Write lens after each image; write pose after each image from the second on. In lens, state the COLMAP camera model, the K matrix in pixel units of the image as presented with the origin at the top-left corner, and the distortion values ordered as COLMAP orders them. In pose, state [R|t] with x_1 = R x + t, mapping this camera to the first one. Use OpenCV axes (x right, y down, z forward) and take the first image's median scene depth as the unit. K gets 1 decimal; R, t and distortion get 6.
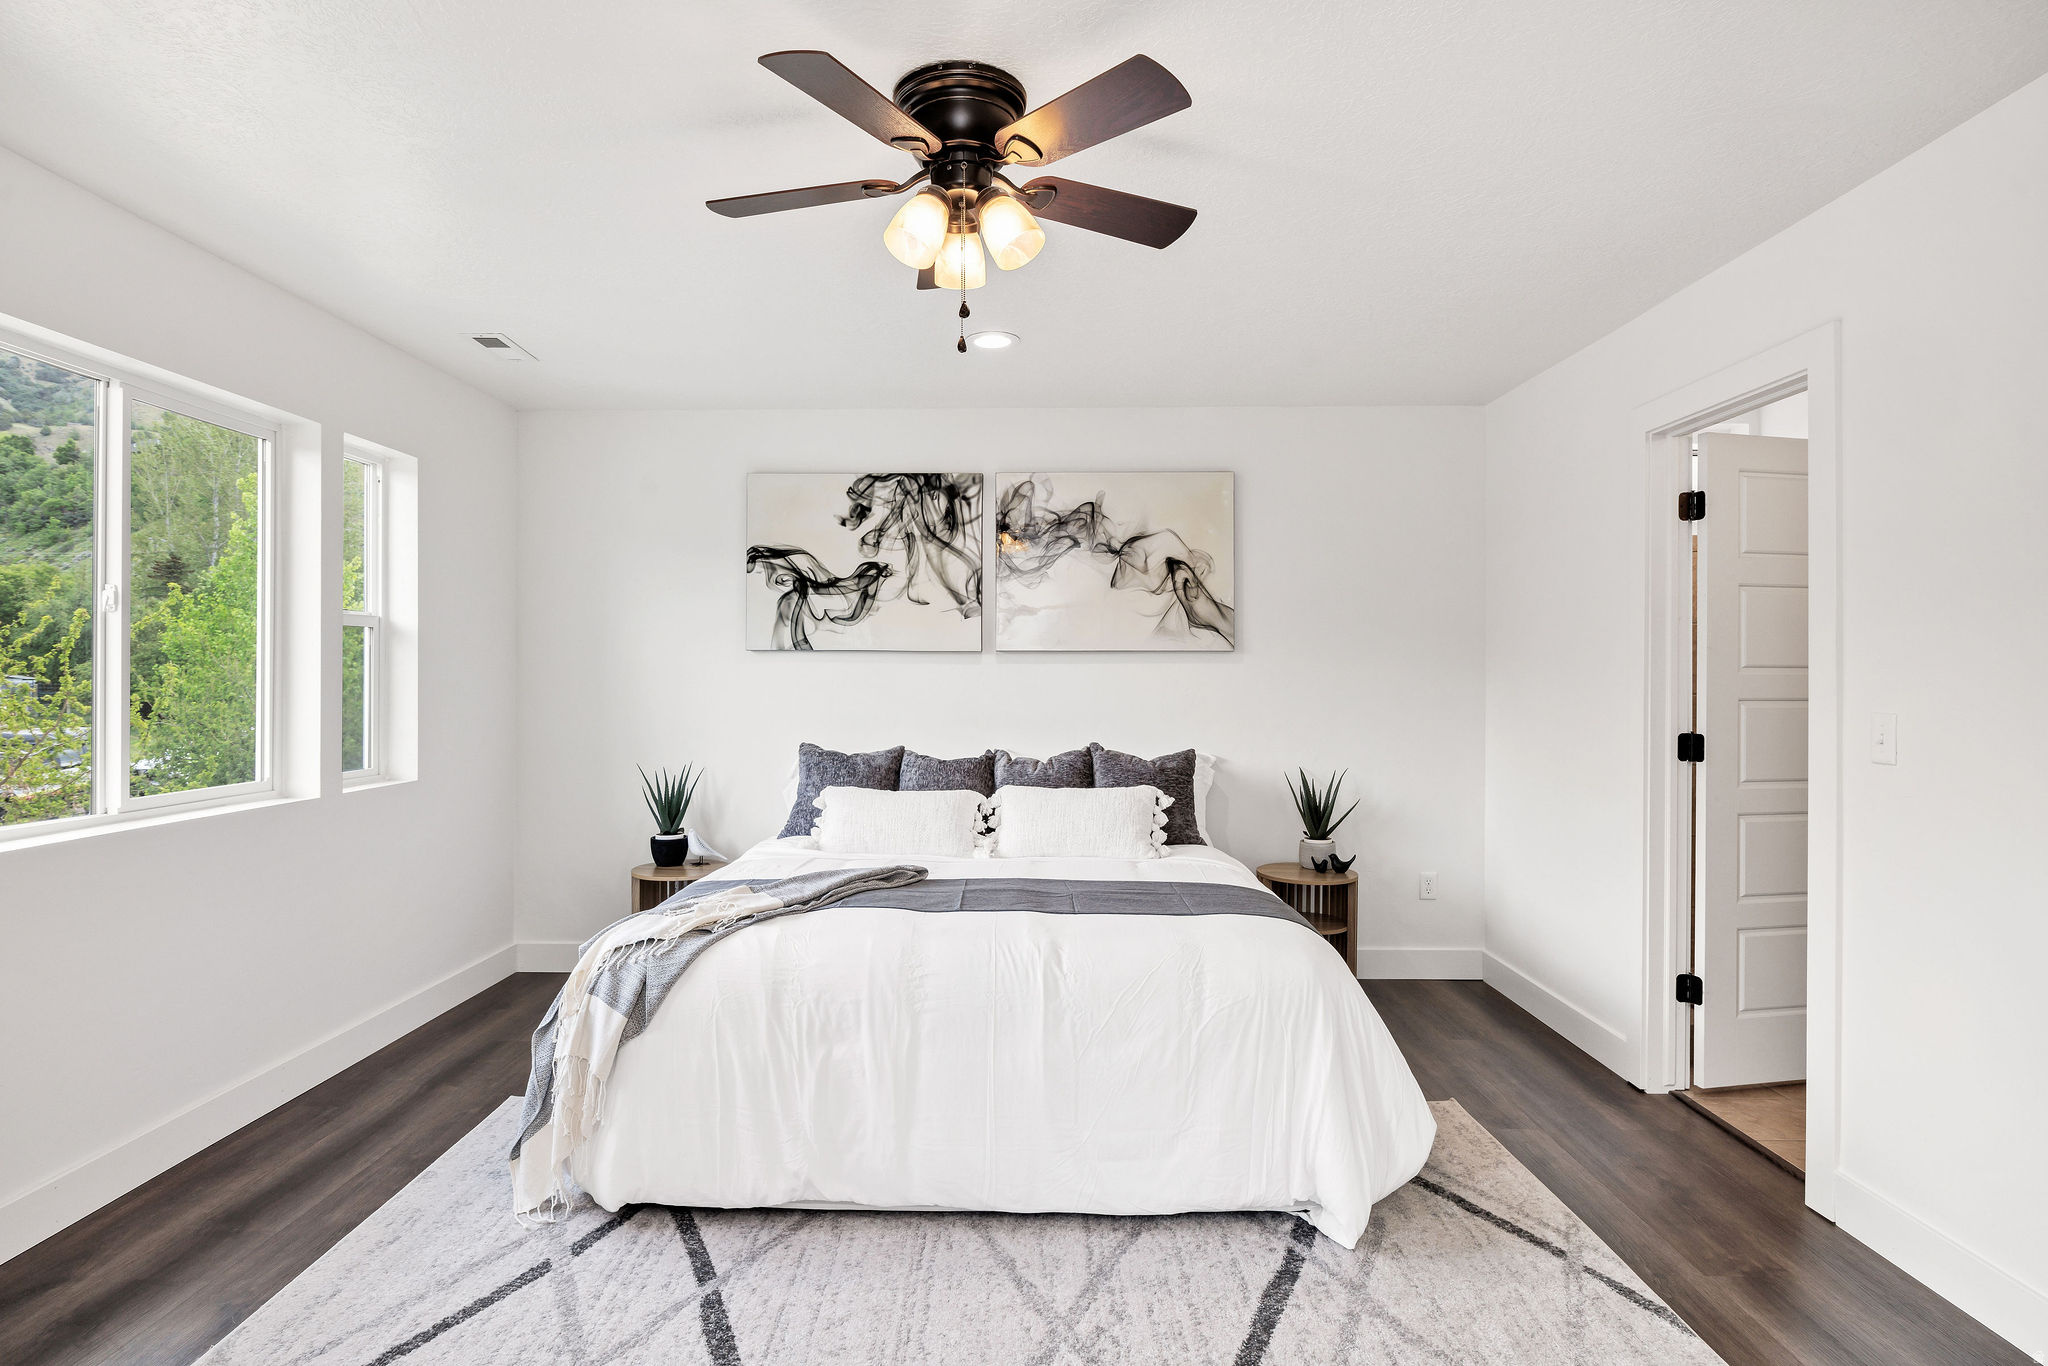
lens RADIAL K [[1089.9, 0, 1024.2], [0, 1089.9, 677.9], [0, 0, 1]] dist [-0.011314, 0.001639]
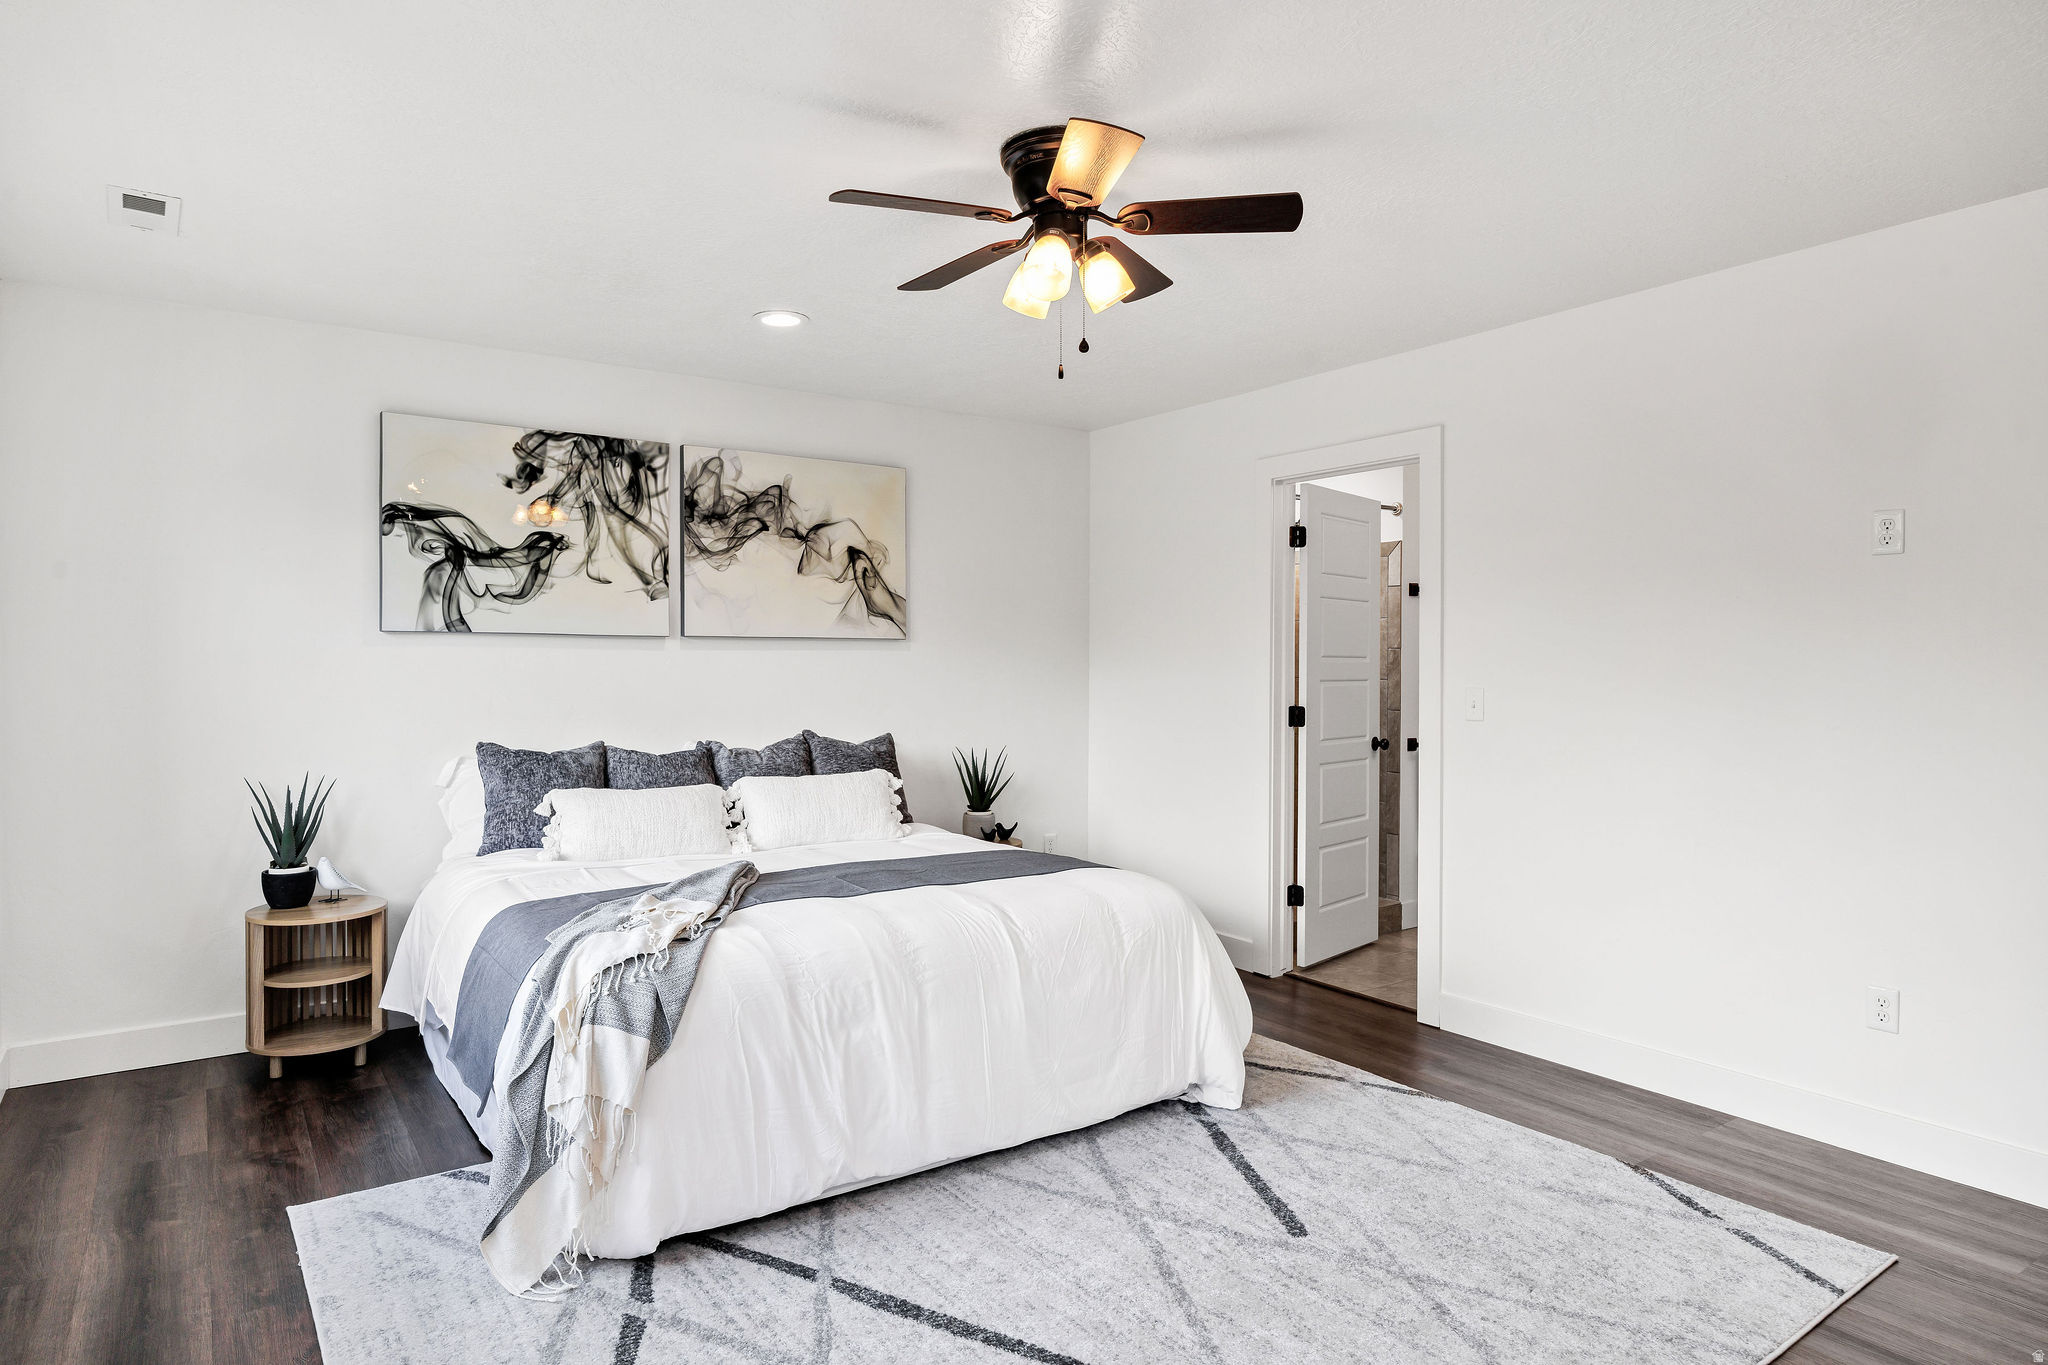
lens RADIAL K [[1178.3, 0, 1025.2], [0, 1178.3, 678.8], [0, 0, 1]] dist [-0.007882, -0.000608]
pose [[0.807794, -0.008115, 0.589408, -0.515221], [0.000658, 0.999917, 0.012865, -0.001357], [-0.589464, -0.010005, 0.807733, 0.018492]]
